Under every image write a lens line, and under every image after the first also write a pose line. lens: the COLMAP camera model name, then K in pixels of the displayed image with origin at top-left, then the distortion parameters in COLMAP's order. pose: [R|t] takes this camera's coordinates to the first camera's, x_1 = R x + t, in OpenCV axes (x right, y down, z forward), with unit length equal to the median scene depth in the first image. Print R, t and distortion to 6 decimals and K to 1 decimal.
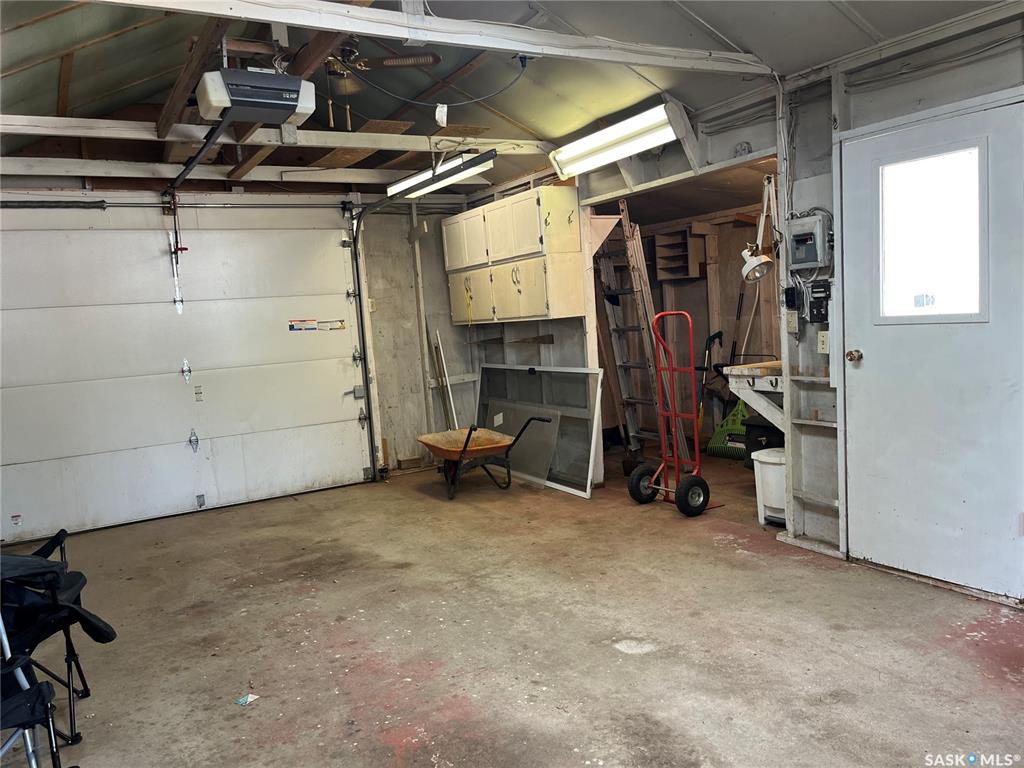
lens RADIAL K [[783.7, 0, 516.9], [0, 783.7, 386.4], [0, 0, 1]] dist [0.057050, -0.070468]
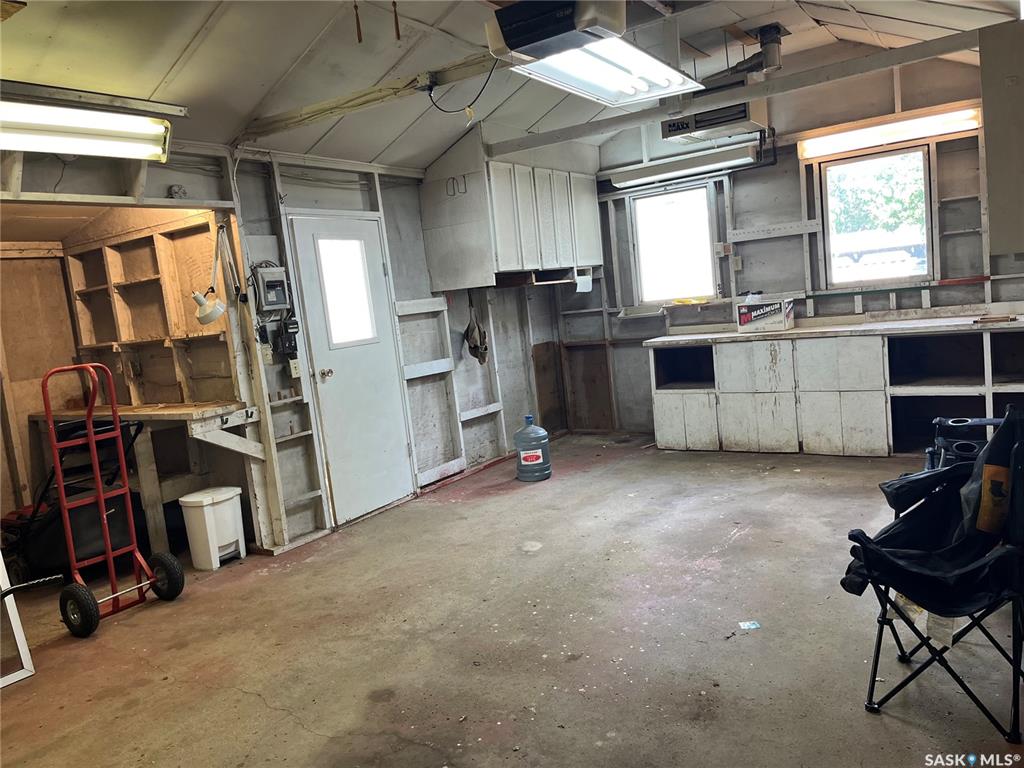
lens RADIAL K [[783.7, 0, 516.9], [0, 783.7, 386.4], [0, 0, 1]] dist [0.057050, -0.070468]
pose [[-0.444039, 0.005903, 0.895988, -0.839152], [0.213767, 0.971800, 0.099538, -0.073575], [-0.870134, 0.235731, -0.432779, 1.183586]]
